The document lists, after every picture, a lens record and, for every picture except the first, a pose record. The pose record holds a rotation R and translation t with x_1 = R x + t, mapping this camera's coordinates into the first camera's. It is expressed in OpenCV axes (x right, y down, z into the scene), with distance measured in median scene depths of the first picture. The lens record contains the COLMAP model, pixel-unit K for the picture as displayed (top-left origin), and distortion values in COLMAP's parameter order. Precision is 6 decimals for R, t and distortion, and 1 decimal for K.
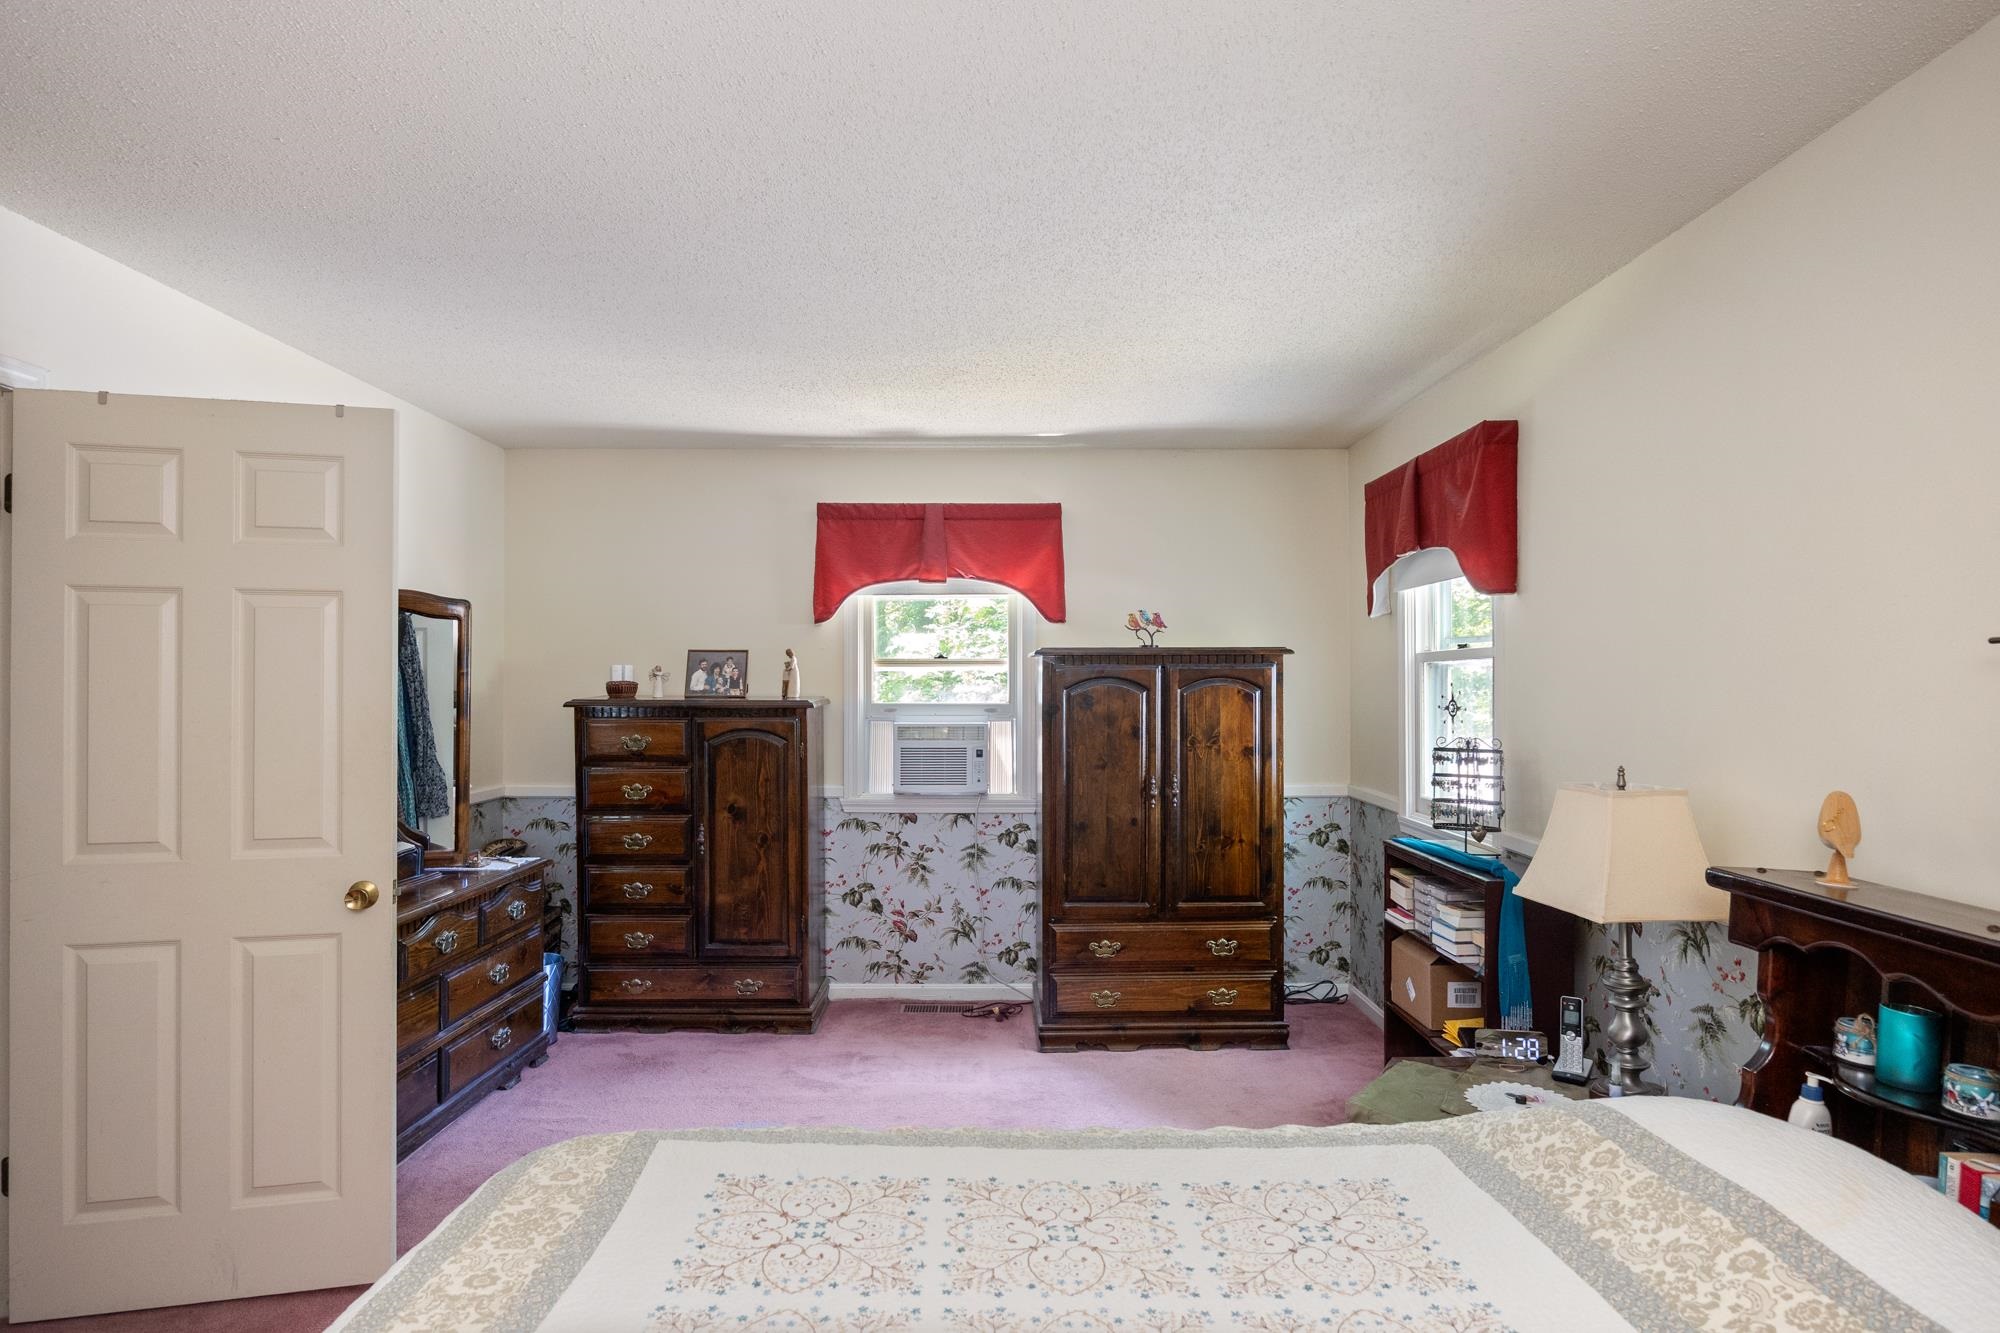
lens RADIAL K [[1158.0, 0, 1002.8], [0, 1158.0, 685.4], [0, 0, 1]] dist [-0.007795, 0.002078]
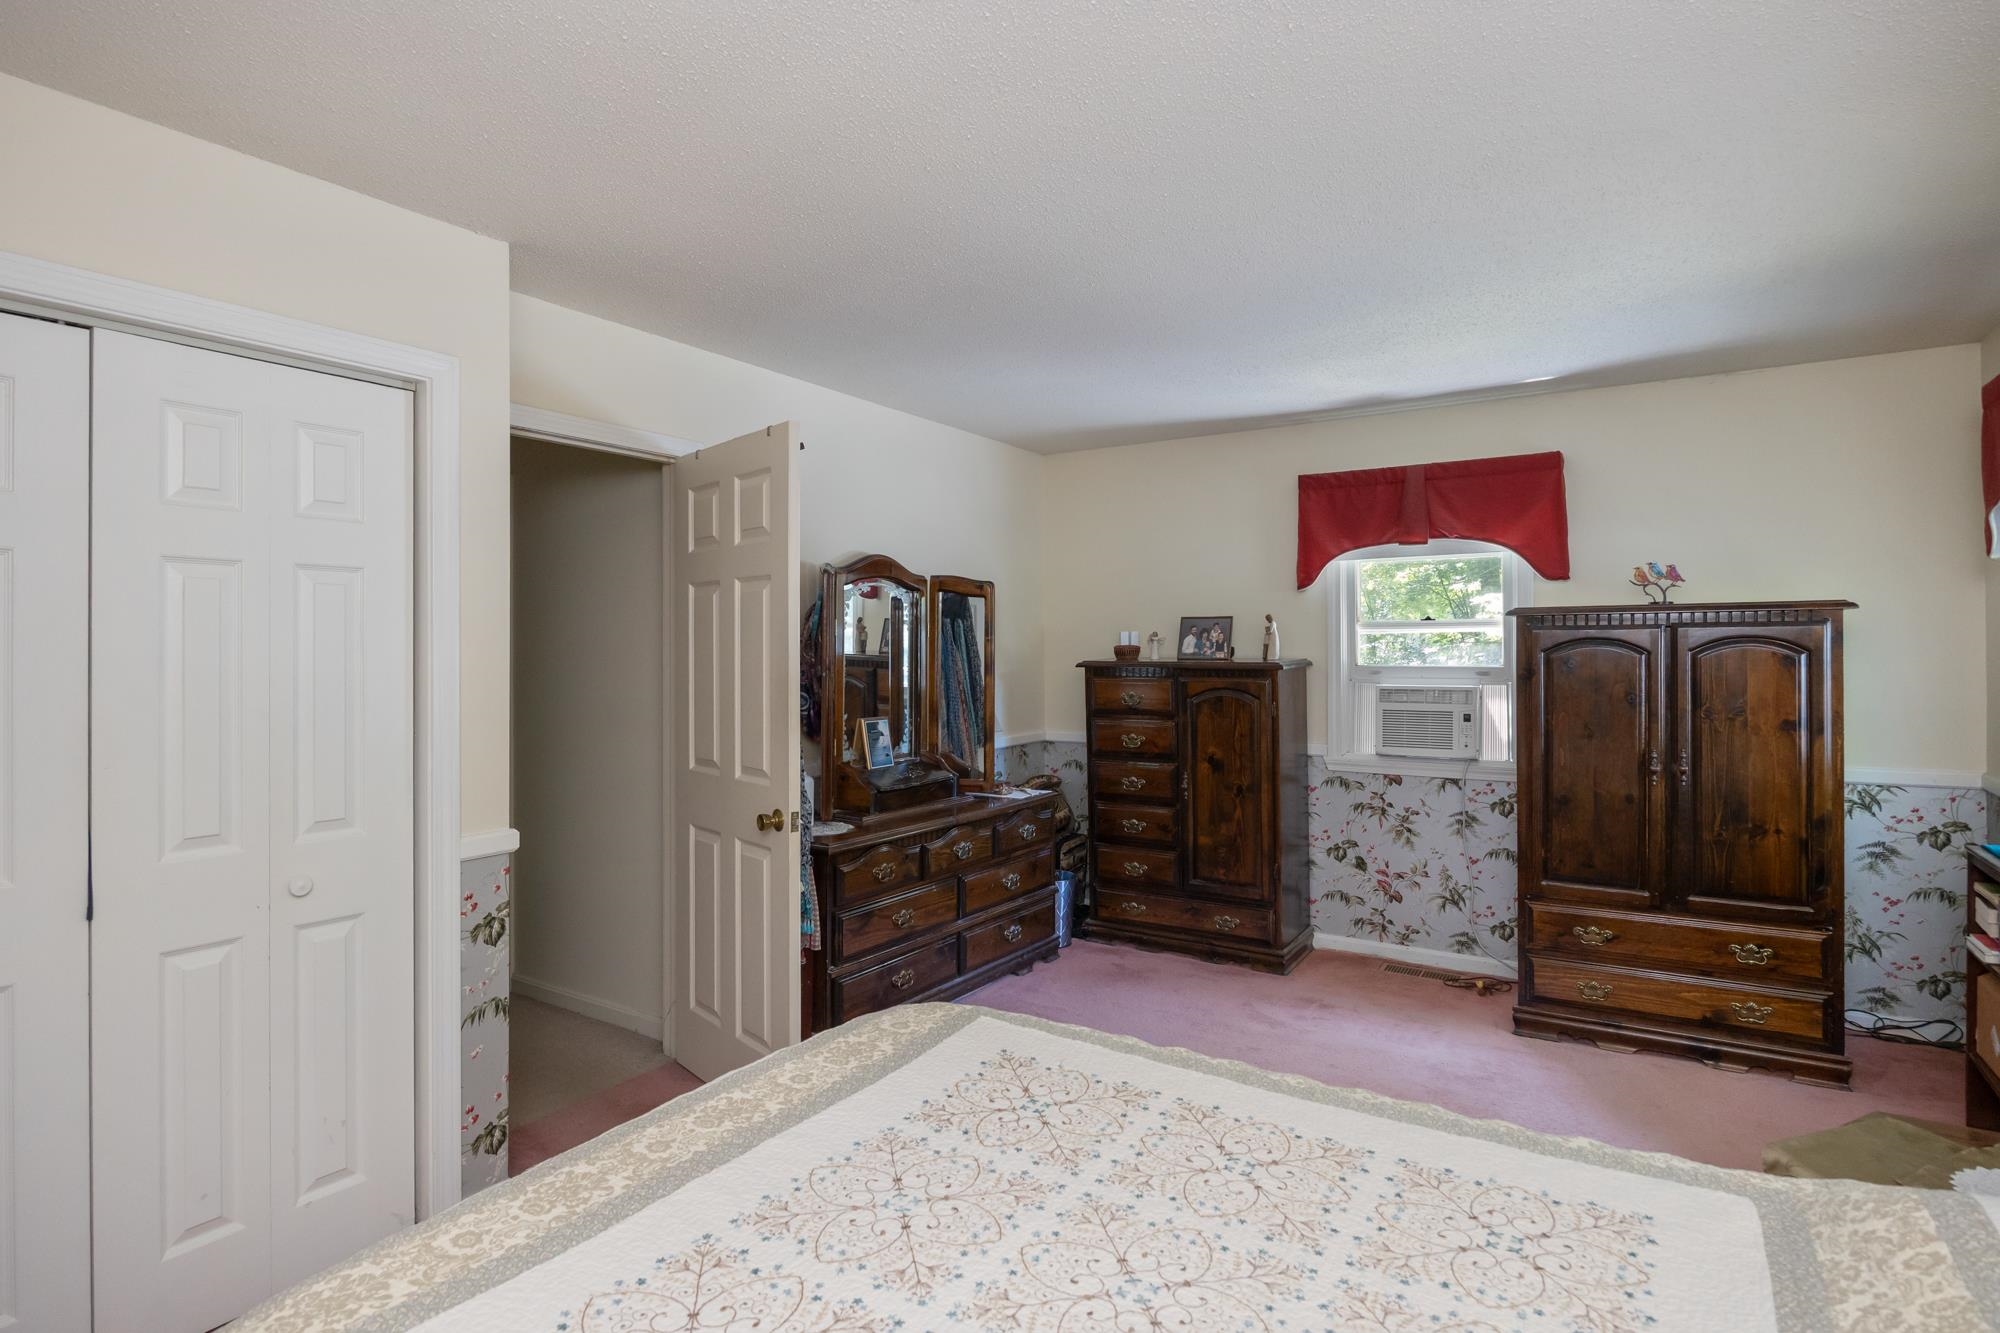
lens RADIAL K [[1099.9, 0, 1002.0], [0, 1099.9, 650.8], [0, 0, 1]] dist [-0.010219, 0.000995]
pose [[0.816849, -0.001991, -0.576849, 0.205429], [0.004030, 0.999989, 0.002256, -0.001256], [0.576838, -0.004168, 0.816848, 0.024268]]
